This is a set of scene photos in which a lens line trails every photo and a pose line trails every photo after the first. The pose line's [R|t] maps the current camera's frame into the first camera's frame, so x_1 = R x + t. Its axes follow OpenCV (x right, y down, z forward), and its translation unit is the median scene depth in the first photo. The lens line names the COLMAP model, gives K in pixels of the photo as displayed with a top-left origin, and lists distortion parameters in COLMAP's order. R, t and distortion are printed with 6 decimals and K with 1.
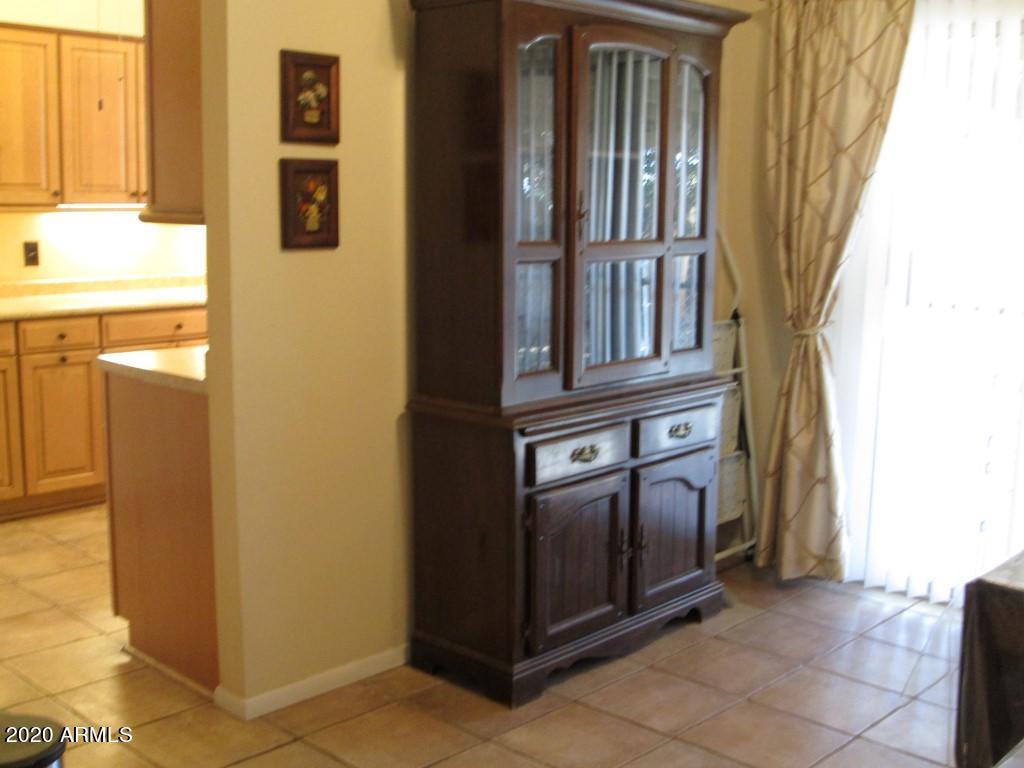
lens RADIAL K [[1177.5, 0, 511.1], [0, 1177.5, 382.0], [0, 0, 1]] dist [-0.060413, 0.000000]
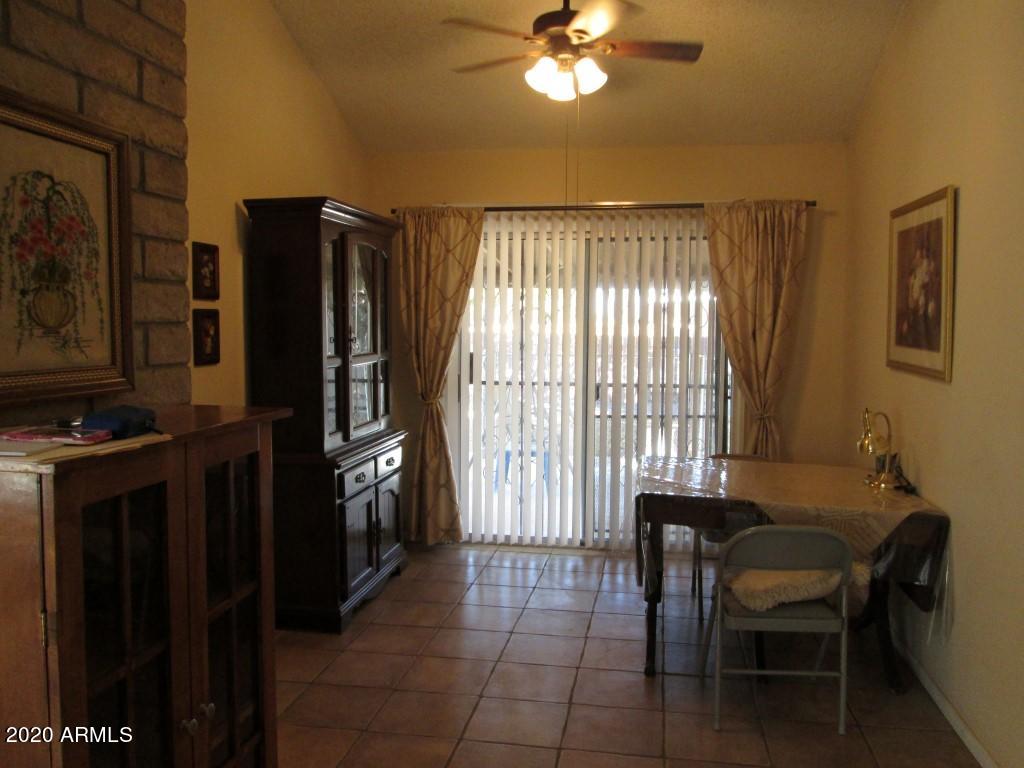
lens RADIAL K [[844.2, 0, 513.4], [0, 844.2, 382.0], [0, 0, 1]] dist [-0.061608, 0.016500]
pose [[0.836505, -0.050558, 0.545621, -0.351768], [0.094053, 0.994205, -0.052070, 0.005977], [-0.539827, 0.094874, 0.836413, -0.135344]]
